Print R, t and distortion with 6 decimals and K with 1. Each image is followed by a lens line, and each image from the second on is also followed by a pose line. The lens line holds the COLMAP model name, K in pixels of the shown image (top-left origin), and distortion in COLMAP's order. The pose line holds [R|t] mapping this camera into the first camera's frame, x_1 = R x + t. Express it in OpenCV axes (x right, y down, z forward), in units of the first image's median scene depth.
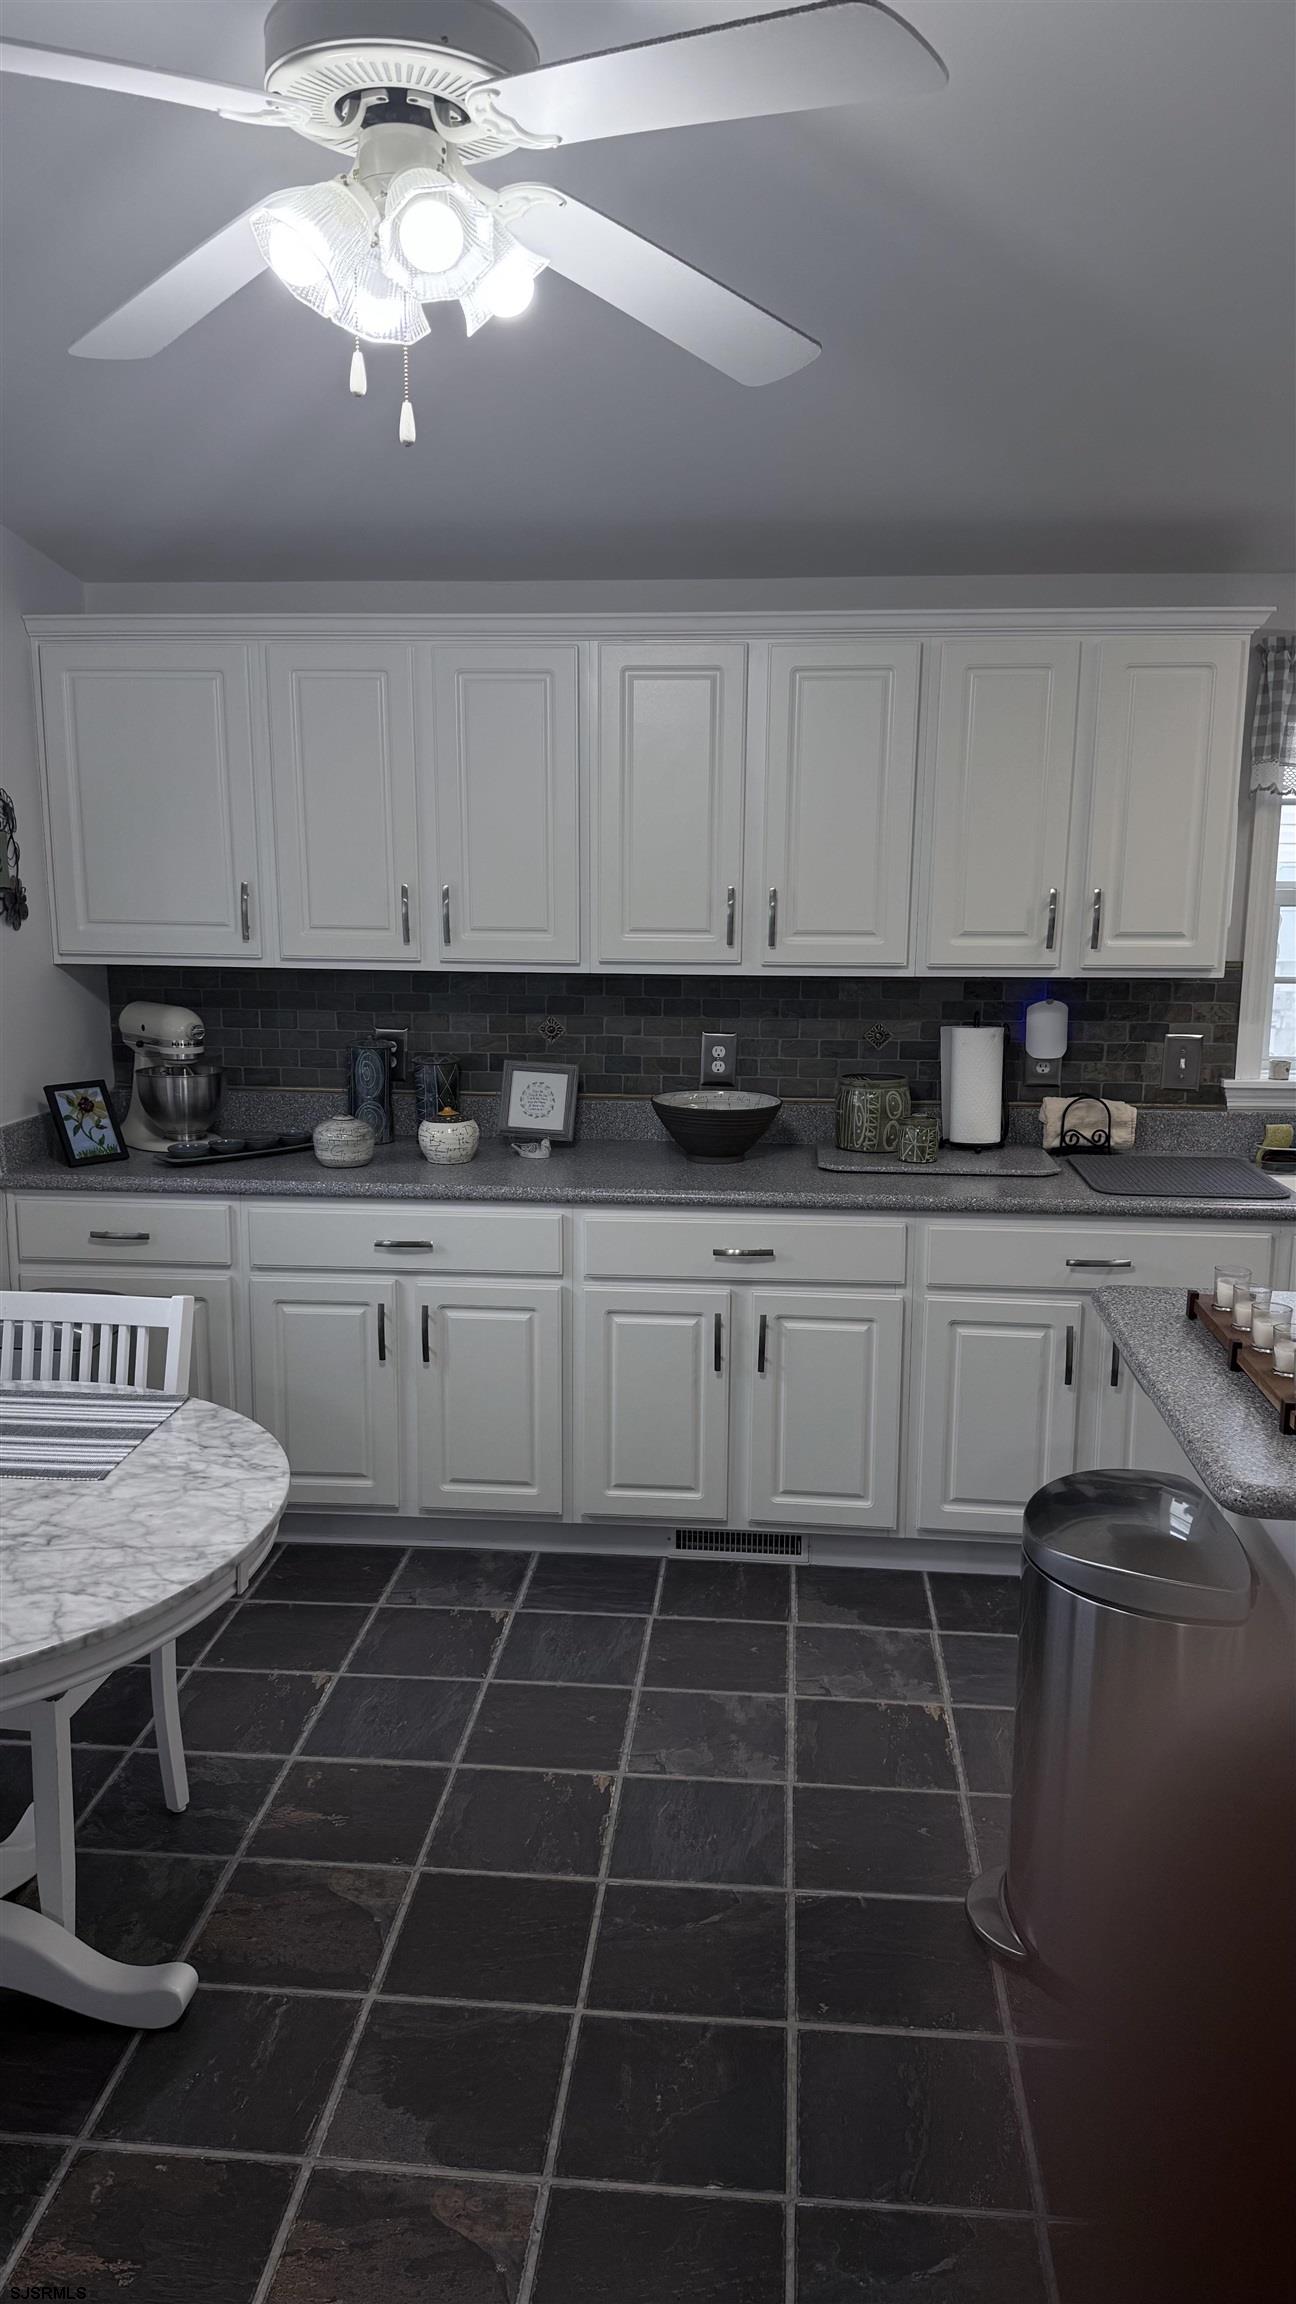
lens RADIAL K [[1606.4, 0, 660.3], [0, 1606.4, 1149.1], [0, 0, 1]] dist [0.009783, -0.028753]
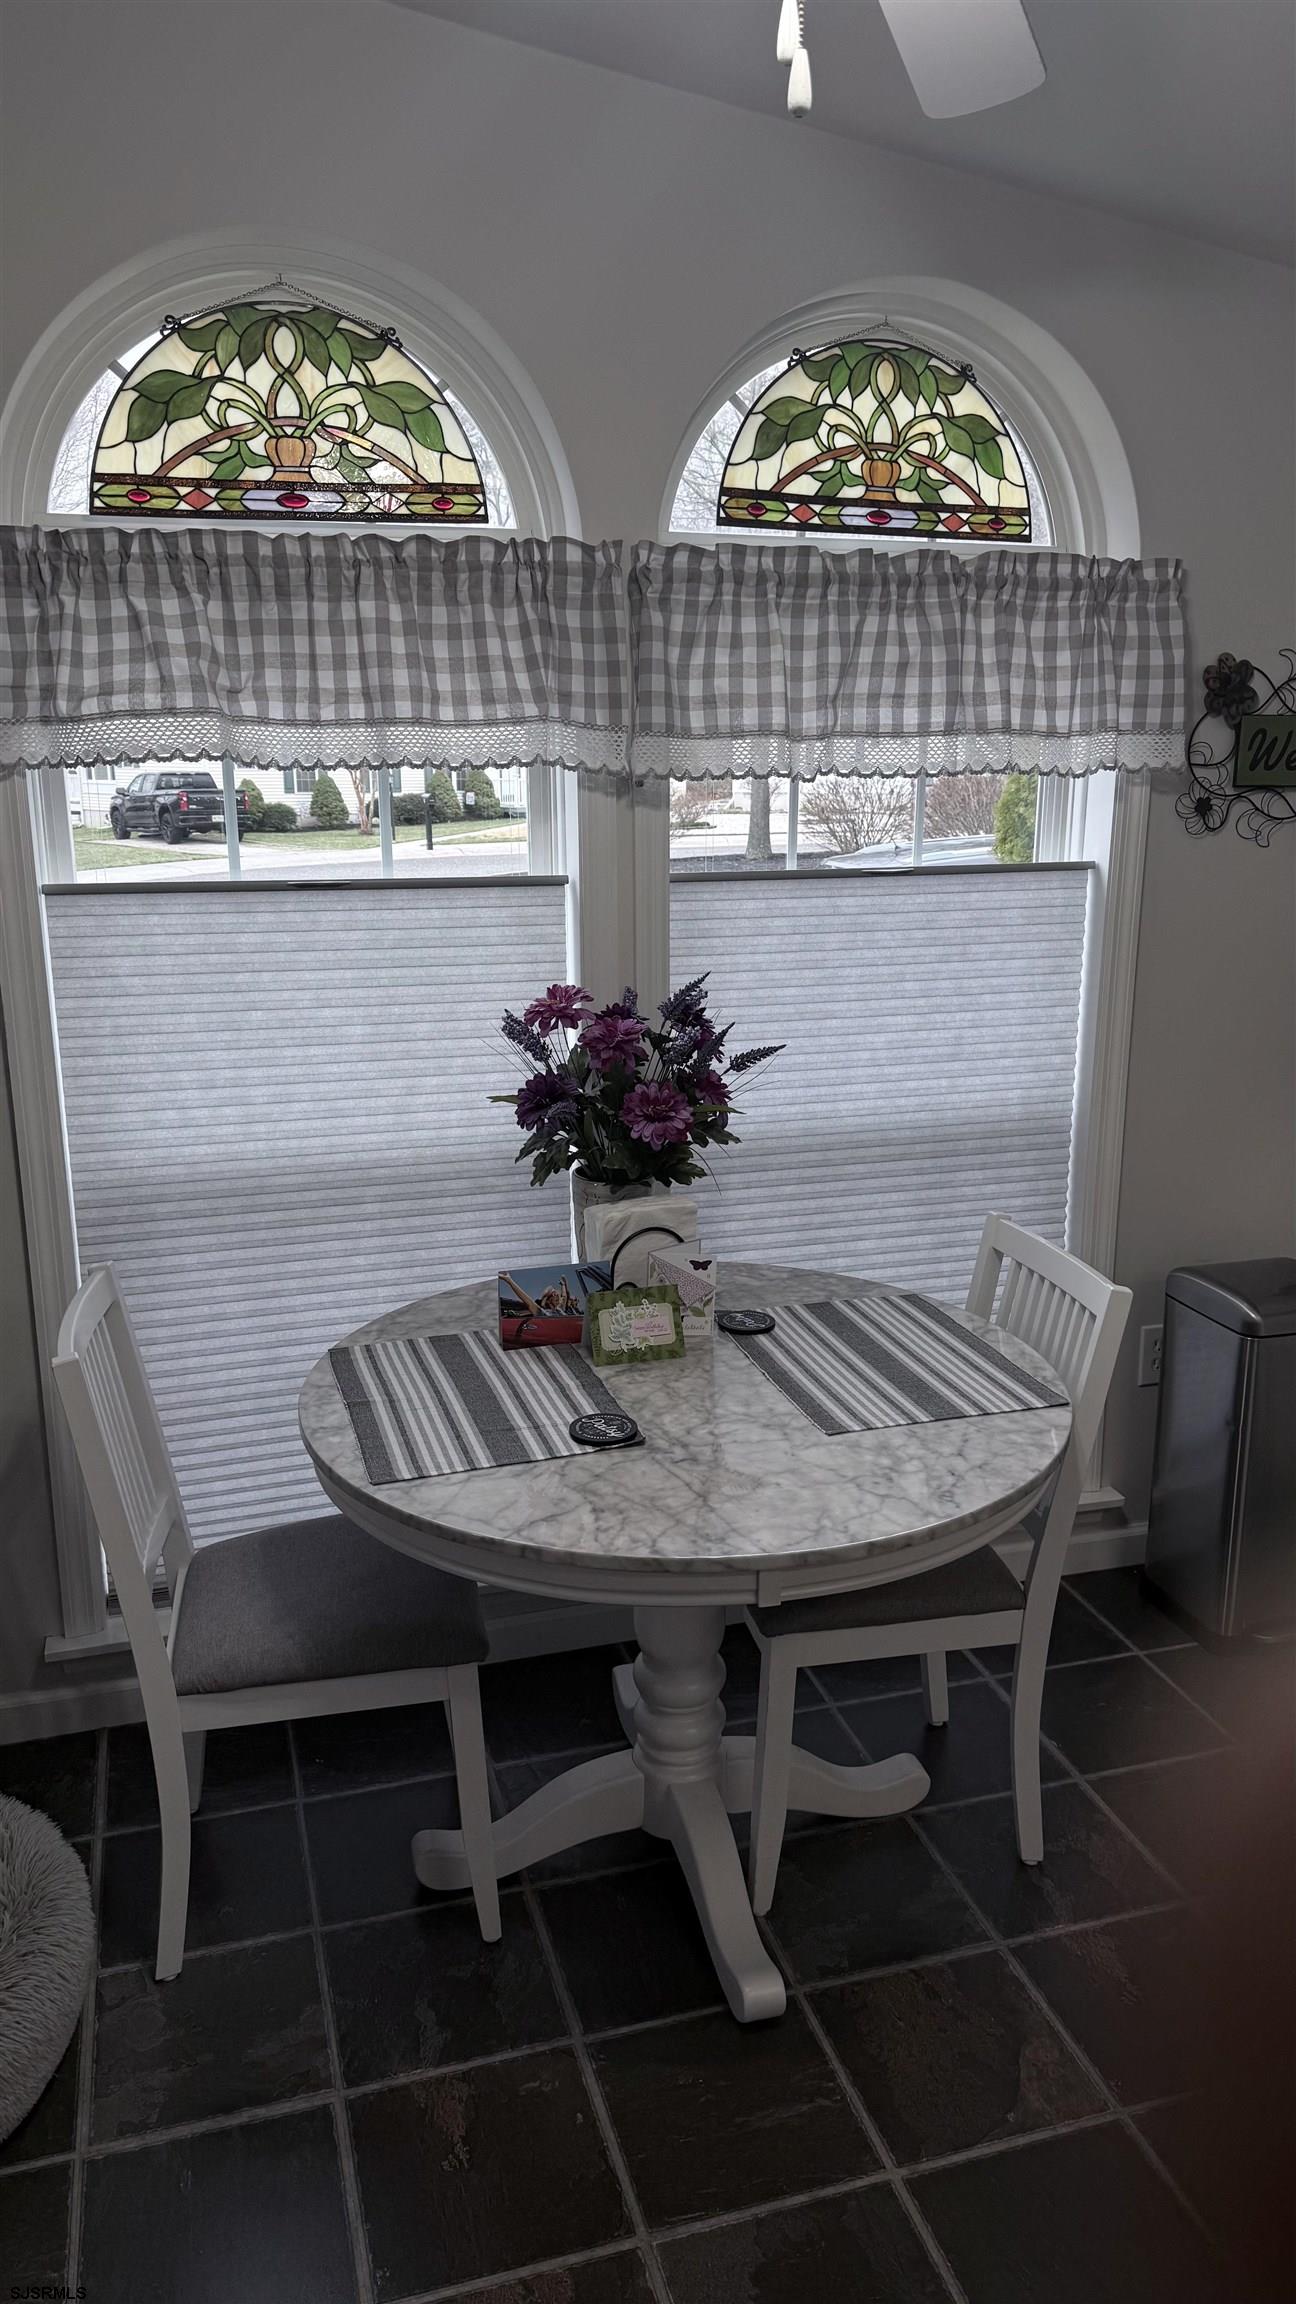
lens RADIAL K [[1606.4, 0, 598.7], [0, 1606.4, 1140.5], [0, 0, 1]] dist [0.009783, -0.028753]
pose [[0.352484, 0.213005, -0.911254, 0.386710], [-0.166375, 0.972503, 0.162966, -0.079342], [0.920909, 0.094167, 0.378230, 0.513990]]
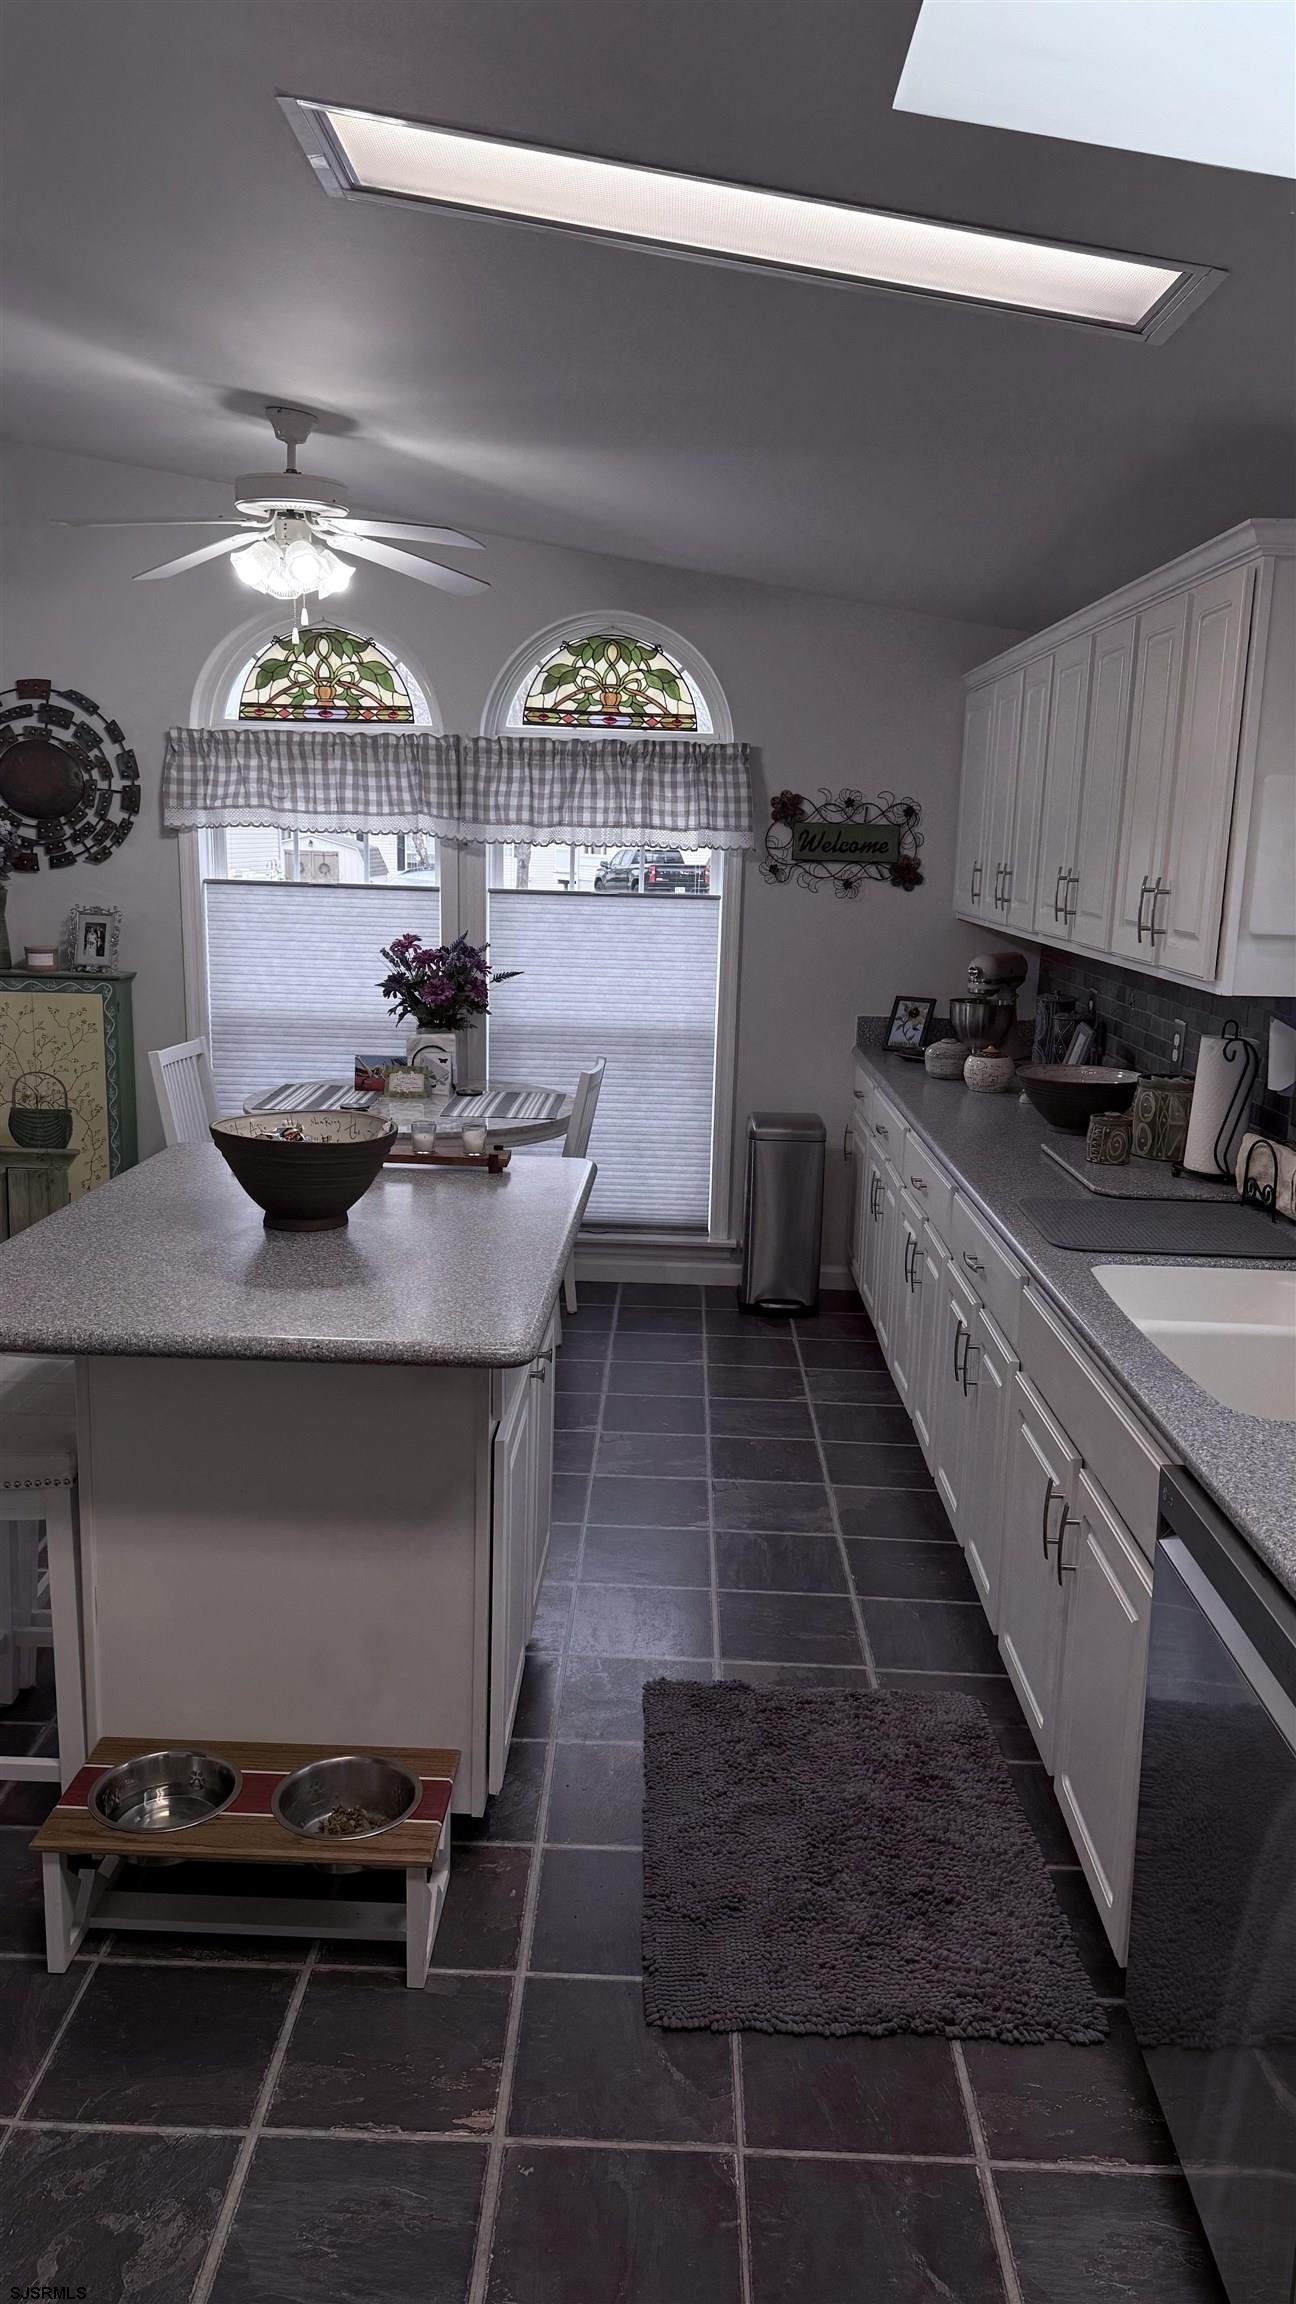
lens RADIAL K [[1606.4, 0, 657.3], [0, 1606.4, 1166.3], [0, 0, 1]] dist [0.009783, -0.028753]
pose [[0.067675, 0.199272, -0.977605, 1.803210], [-0.211869, 0.960373, 0.181093, -0.180378], [0.974952, 0.194869, 0.107213, 1.067326]]
